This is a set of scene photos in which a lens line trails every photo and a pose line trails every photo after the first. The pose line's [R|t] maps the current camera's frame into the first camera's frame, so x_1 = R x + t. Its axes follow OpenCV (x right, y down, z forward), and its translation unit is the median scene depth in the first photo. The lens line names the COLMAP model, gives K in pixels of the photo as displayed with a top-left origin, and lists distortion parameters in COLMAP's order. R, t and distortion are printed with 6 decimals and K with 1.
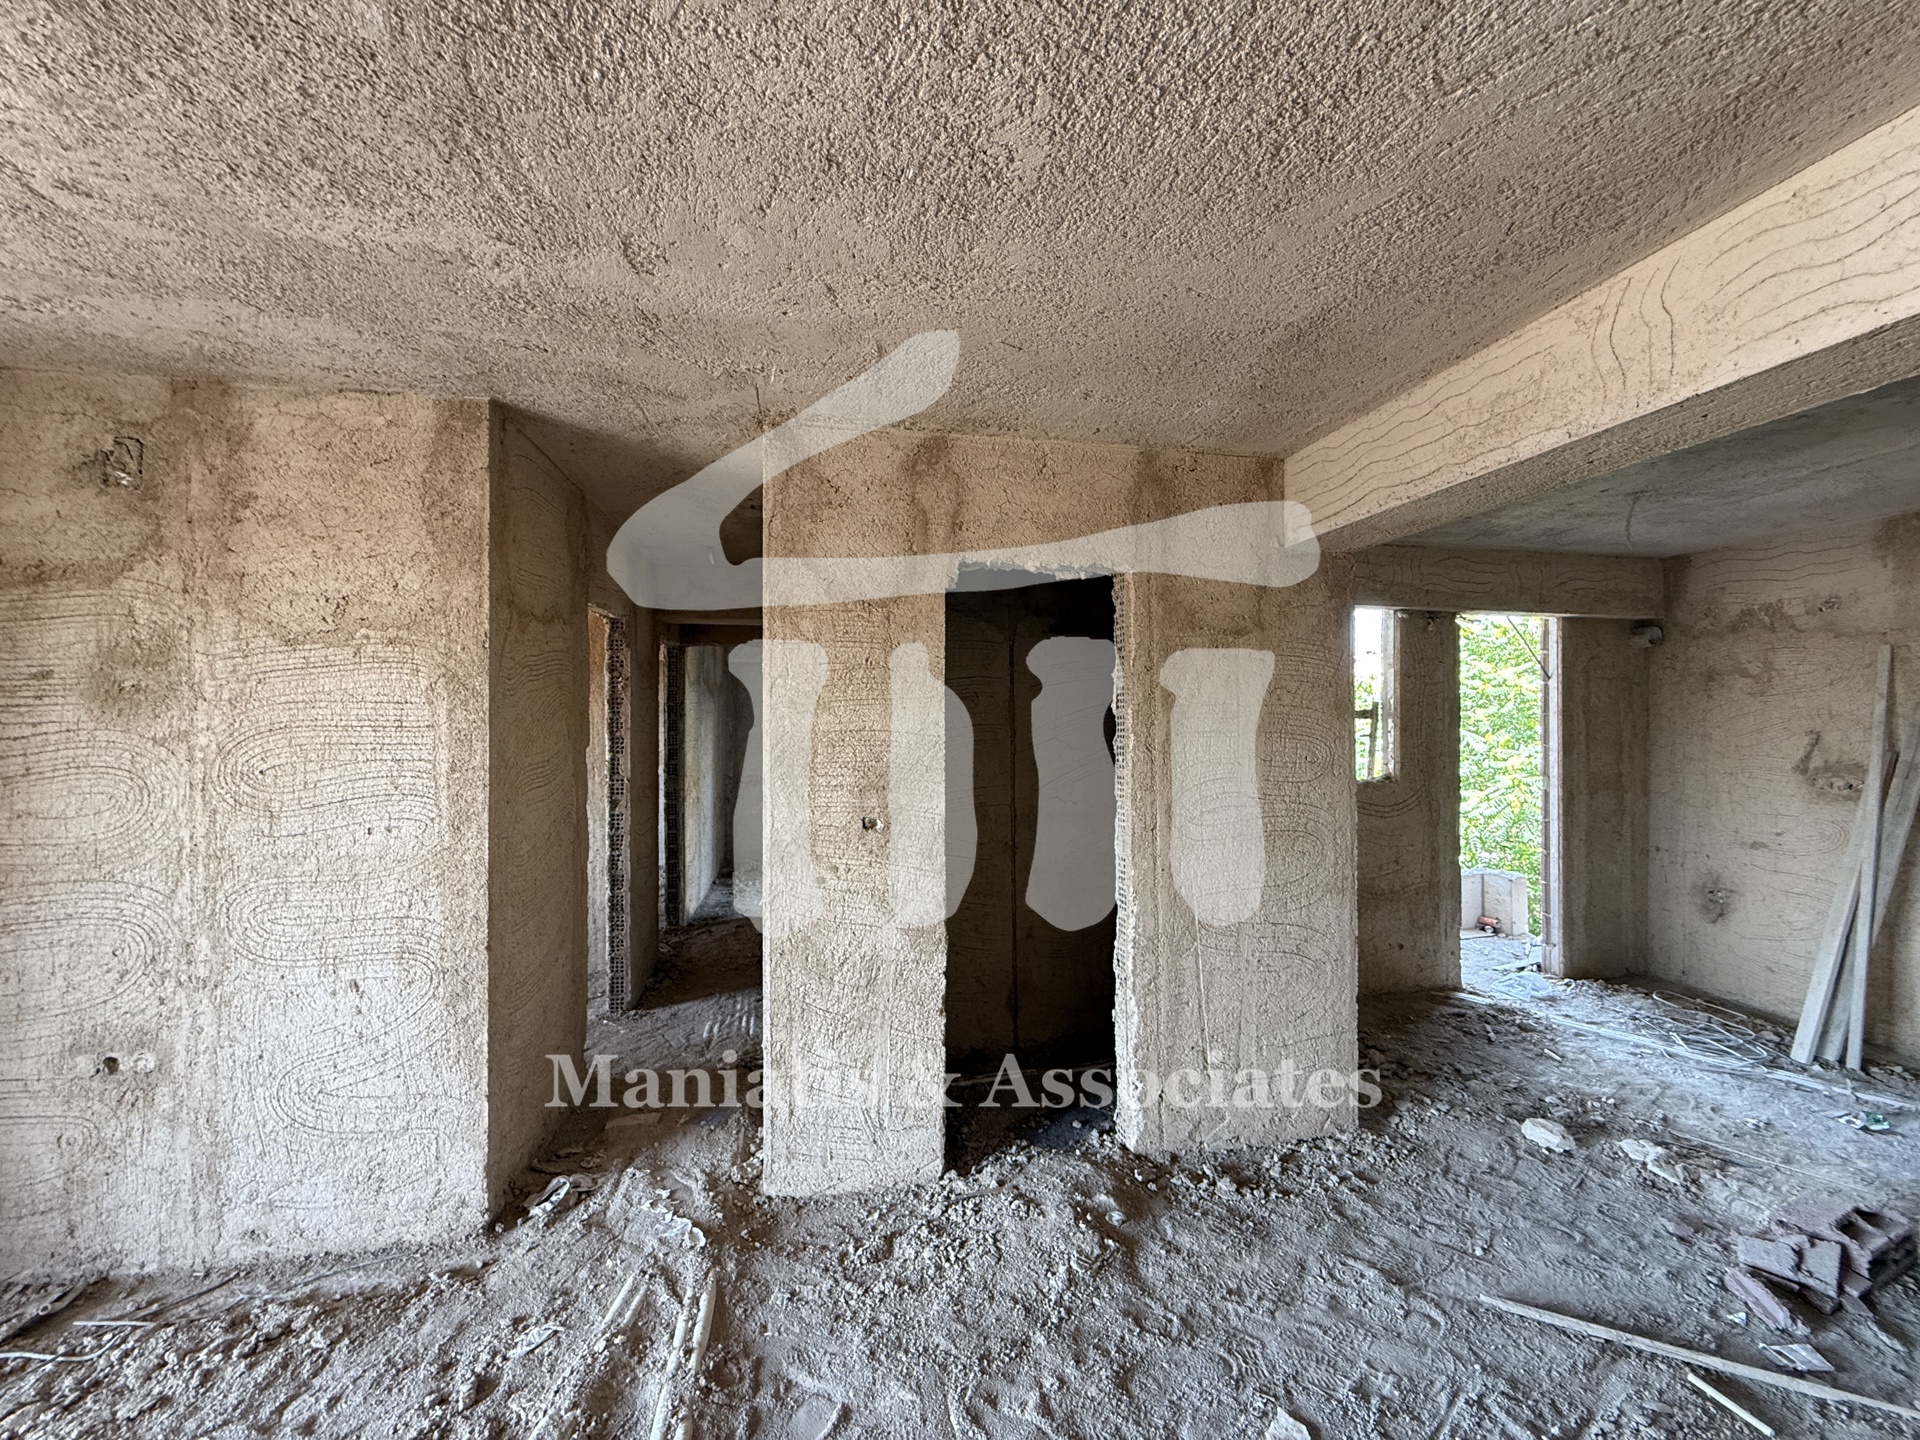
lens RADIAL K [[762.6, 0, 954.2], [0, 762.6, 720.0], [0, 0, 1]] dist [-0.000238, 0.000013]
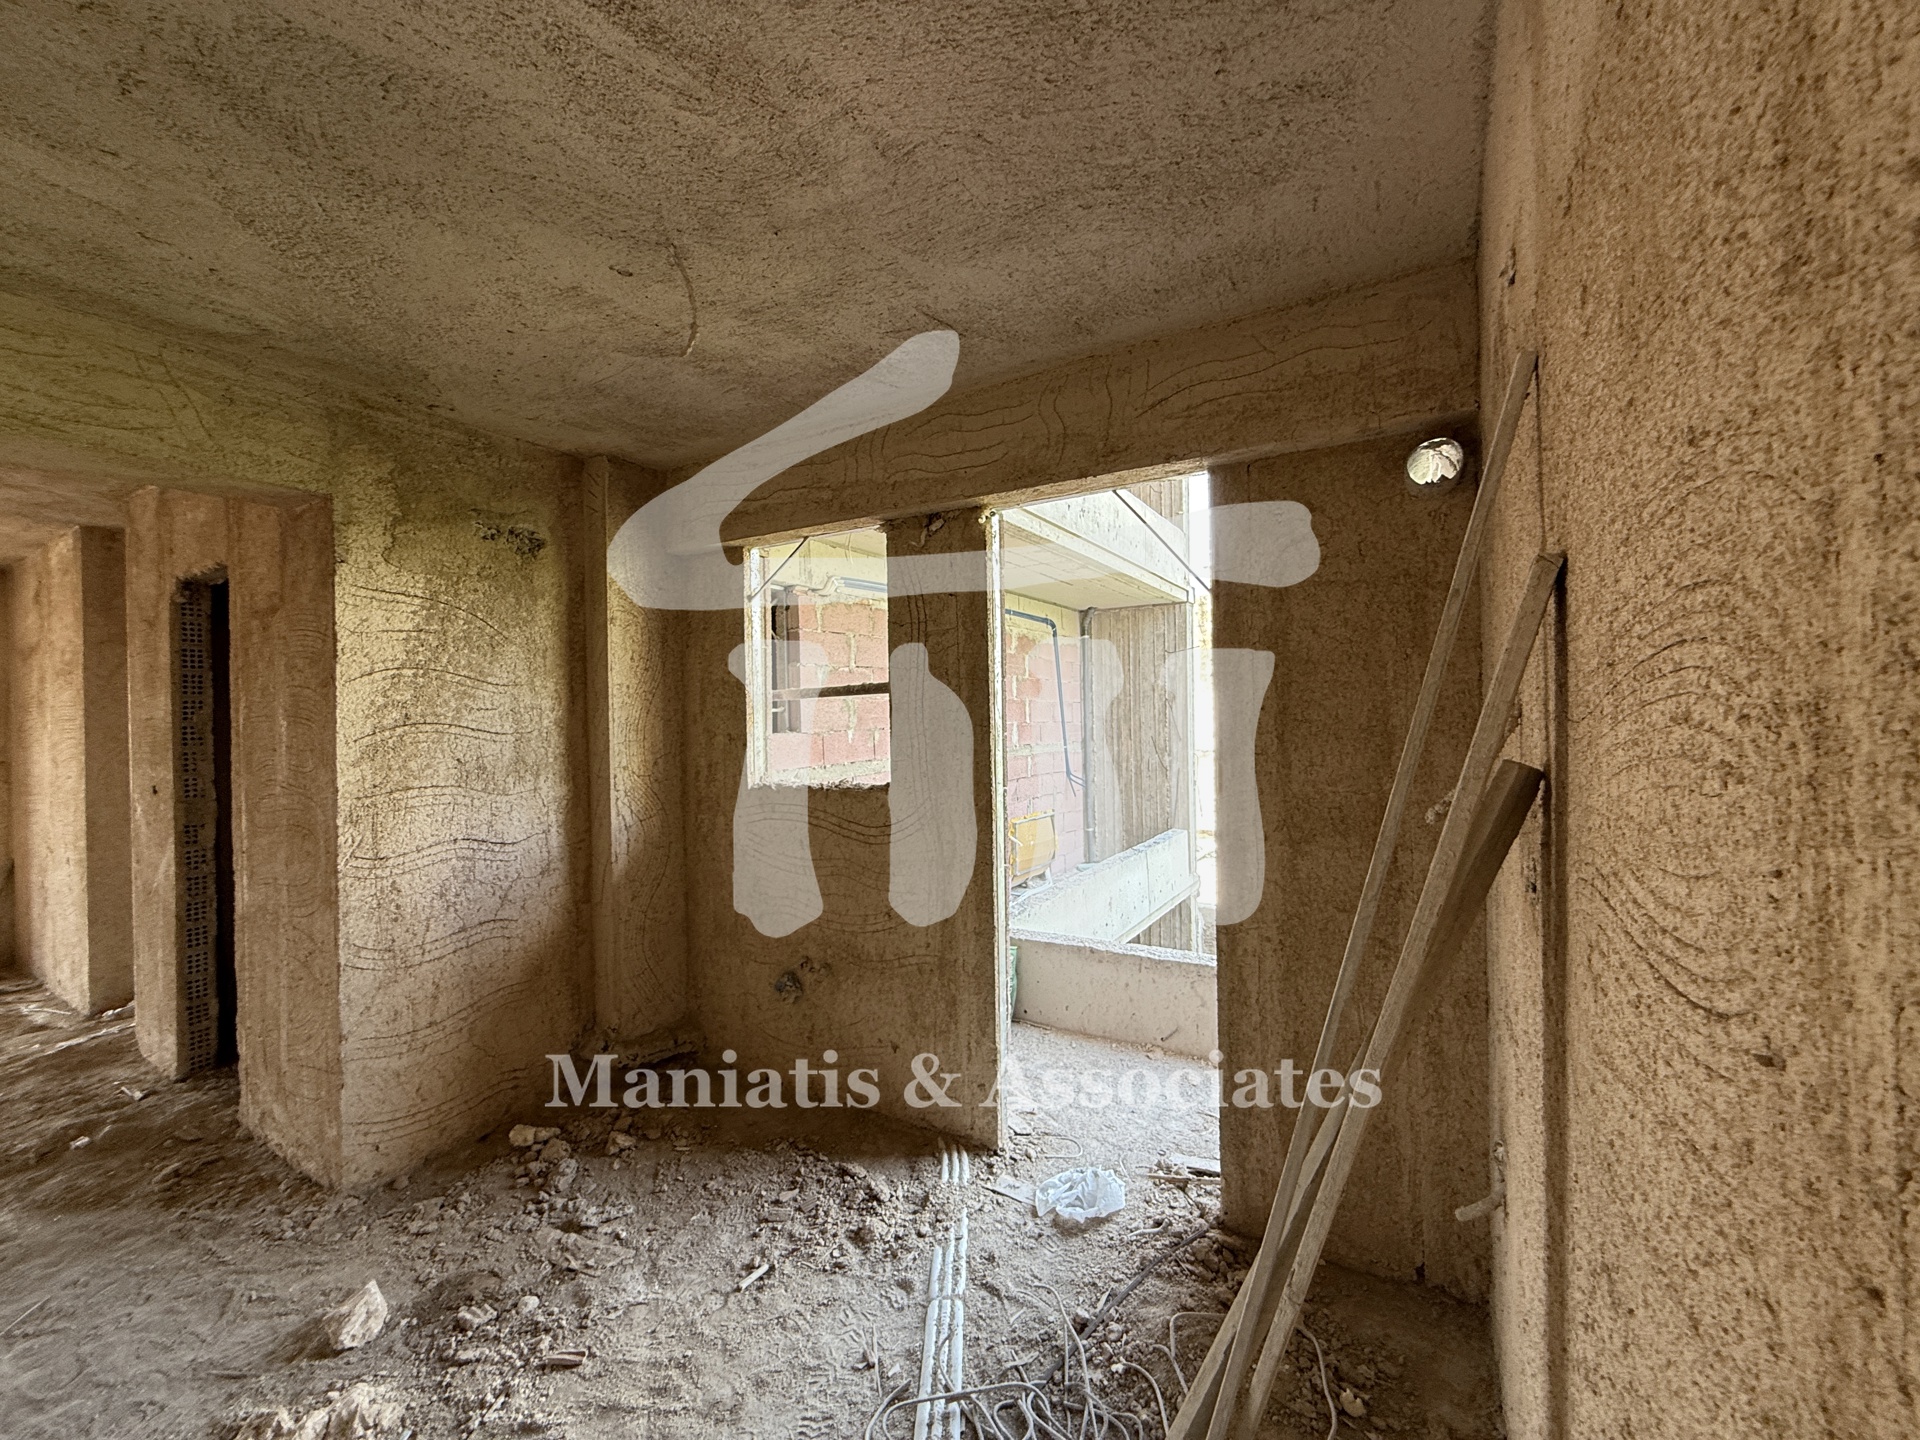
lens RADIAL K [[762.6, 0, 947.5], [0, 762.6, 725.0], [0, 0, 1]] dist [-0.000238, 0.000013]
pose [[0.731798, -0.007275, -0.681483, 2.086855], [0.019652, 0.999752, 0.010430, 0.041165], [0.681238, -0.021025, 0.731760, 1.121466]]
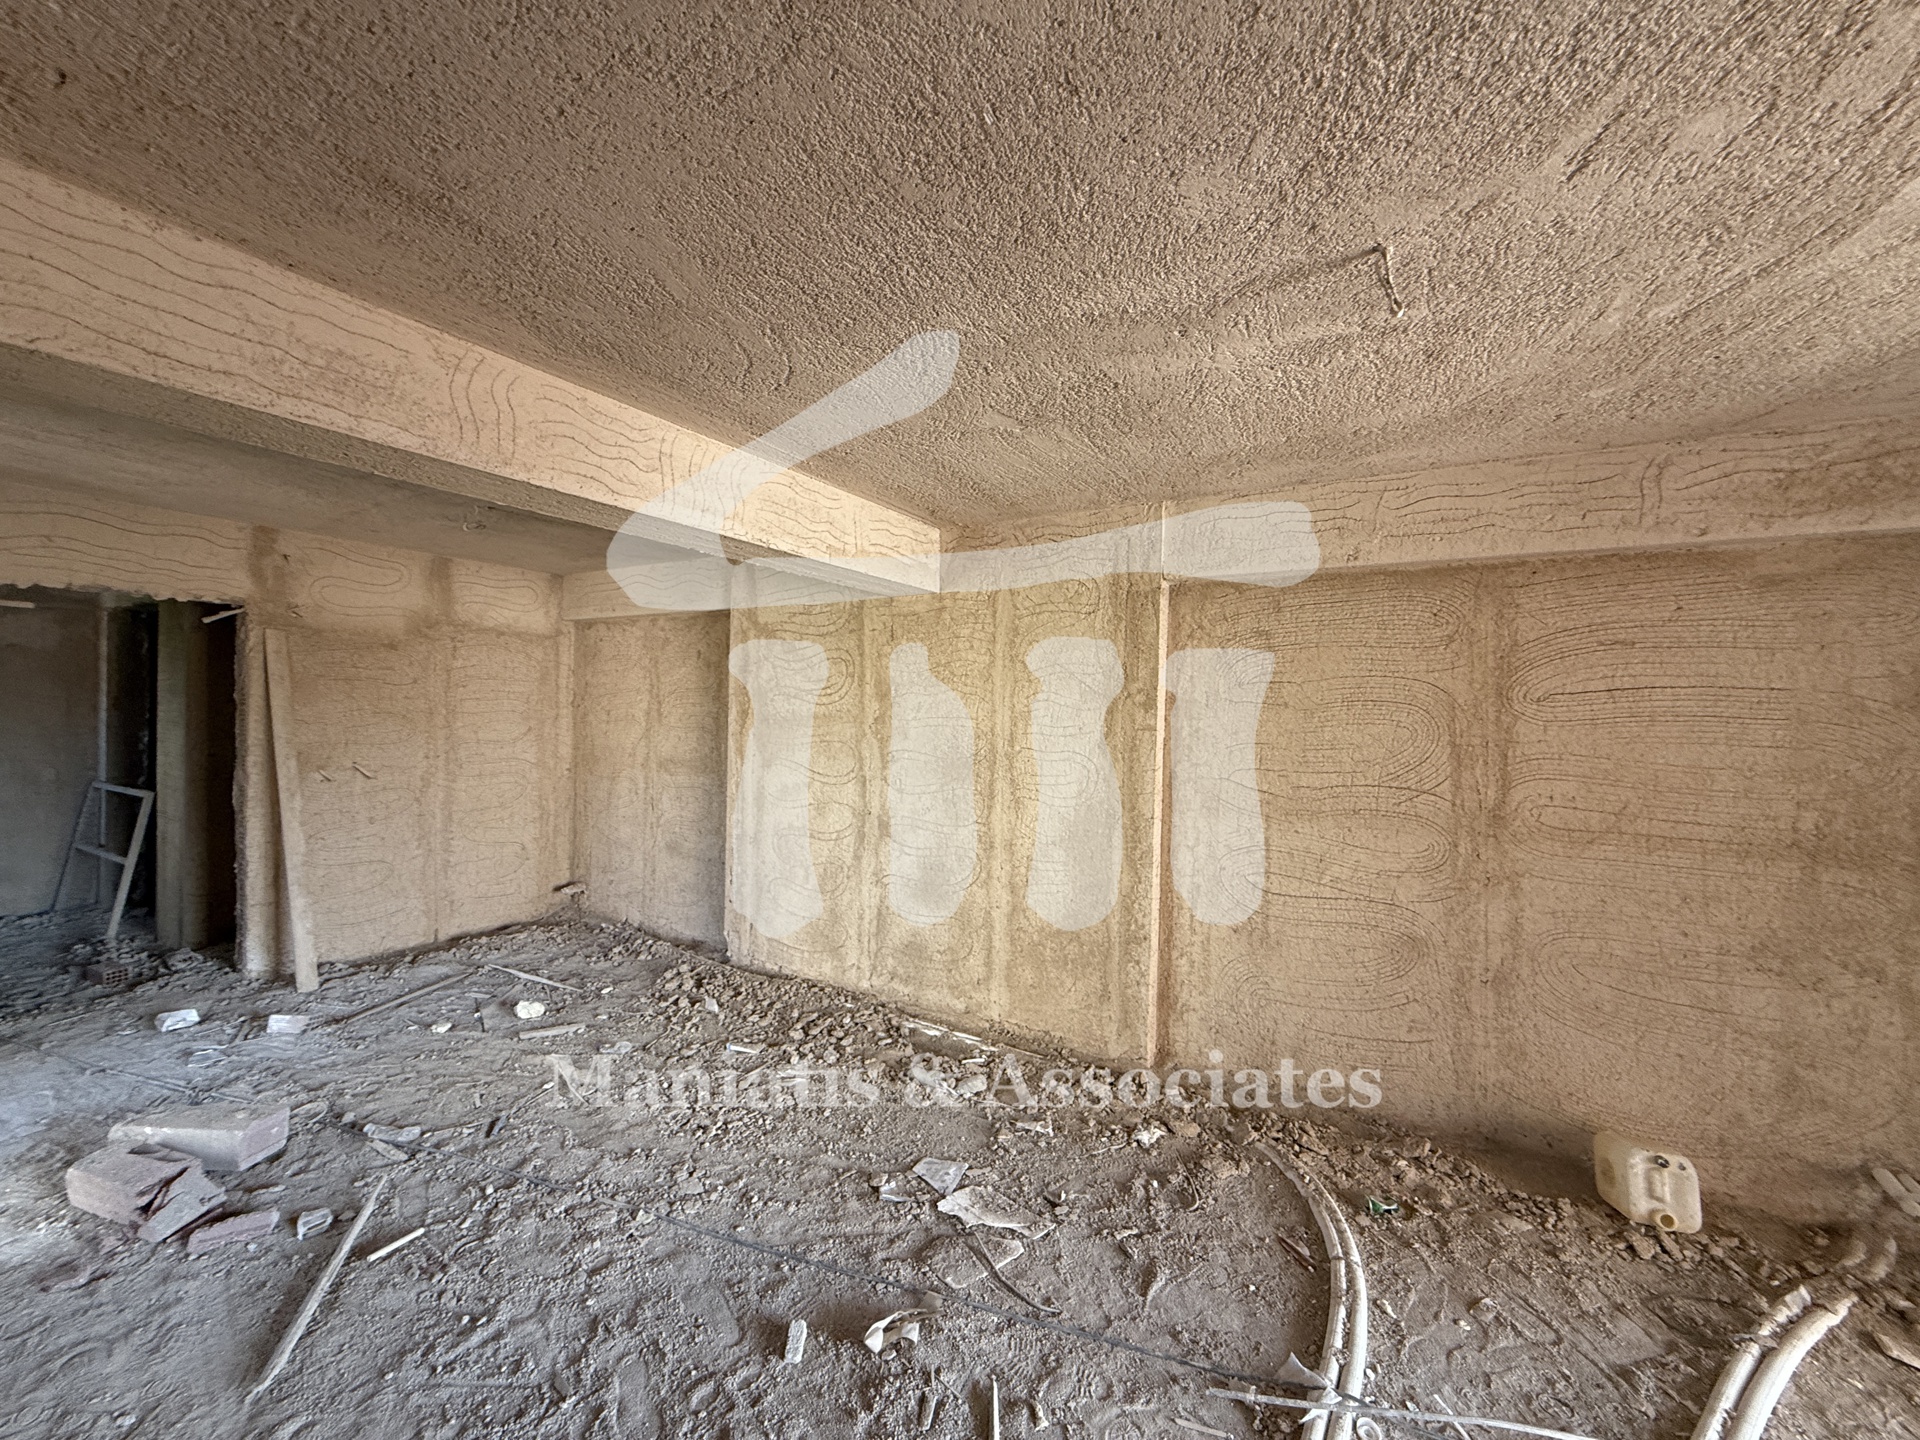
lens RADIAL K [[762.6, 0, 955.1], [0, 762.6, 719.4], [0, 0, 1]] dist [-0.000238, 0.000013]
pose [[-0.741564, -0.020427, 0.670571, -0.401585], [-0.022913, 0.999724, 0.005115, -0.006051], [-0.670491, -0.011572, -0.741828, 1.044847]]
